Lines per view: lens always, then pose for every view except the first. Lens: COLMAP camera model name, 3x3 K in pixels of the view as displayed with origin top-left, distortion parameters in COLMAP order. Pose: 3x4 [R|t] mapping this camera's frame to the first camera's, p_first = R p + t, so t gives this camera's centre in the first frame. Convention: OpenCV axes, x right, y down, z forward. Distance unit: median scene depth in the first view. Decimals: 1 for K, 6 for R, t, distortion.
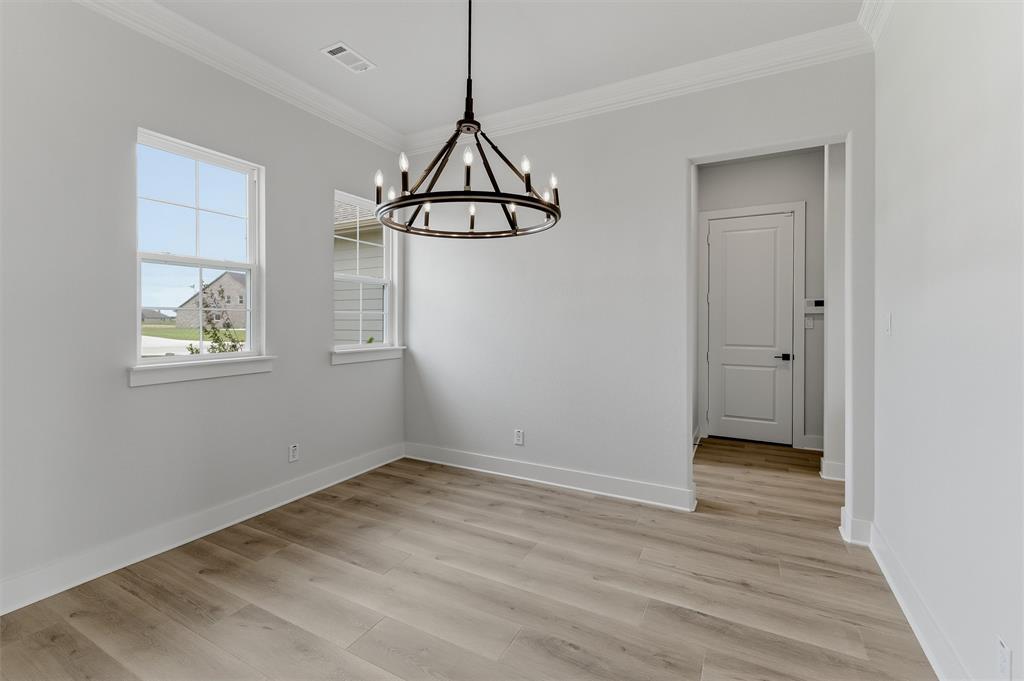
lens RADIAL K [[438.4, 0, 515.6], [0, 438.4, 321.5], [0, 0, 1]] dist [-0.001455, -0.000071]
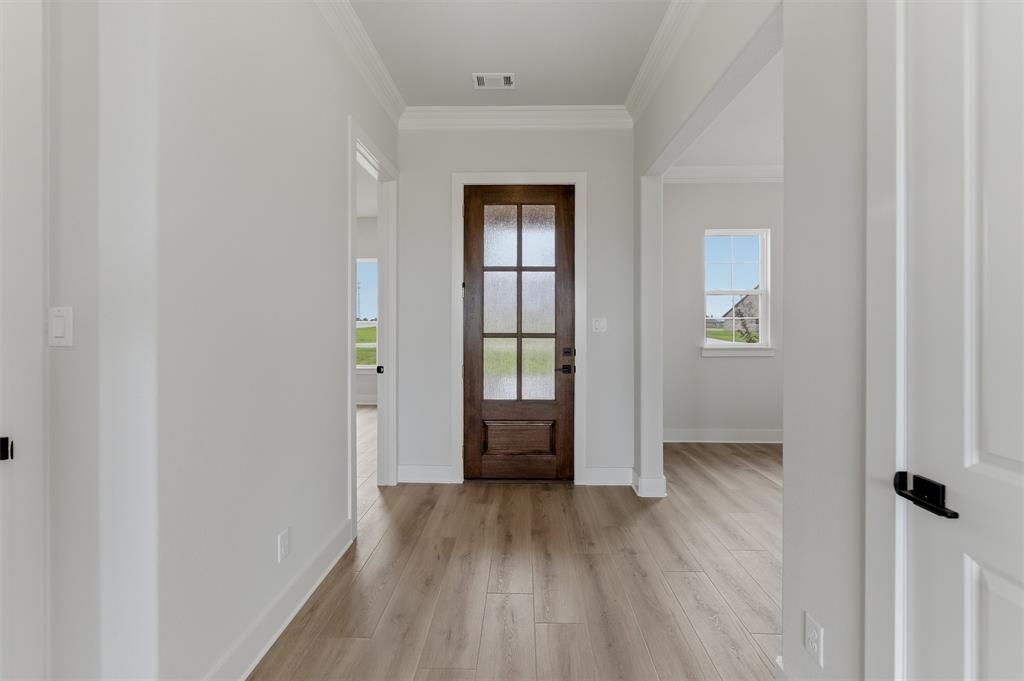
lens RADIAL K [[438.4, 0, 515.6], [0, 438.4, 321.5], [0, 0, 1]] dist [-0.001455, -0.000071]
pose [[0.447876, -0.006266, -0.894074, 0.469988], [-0.004928, 0.999943, -0.009477, 0.006820], [0.894082, 0.008651, 0.447820, -0.583441]]
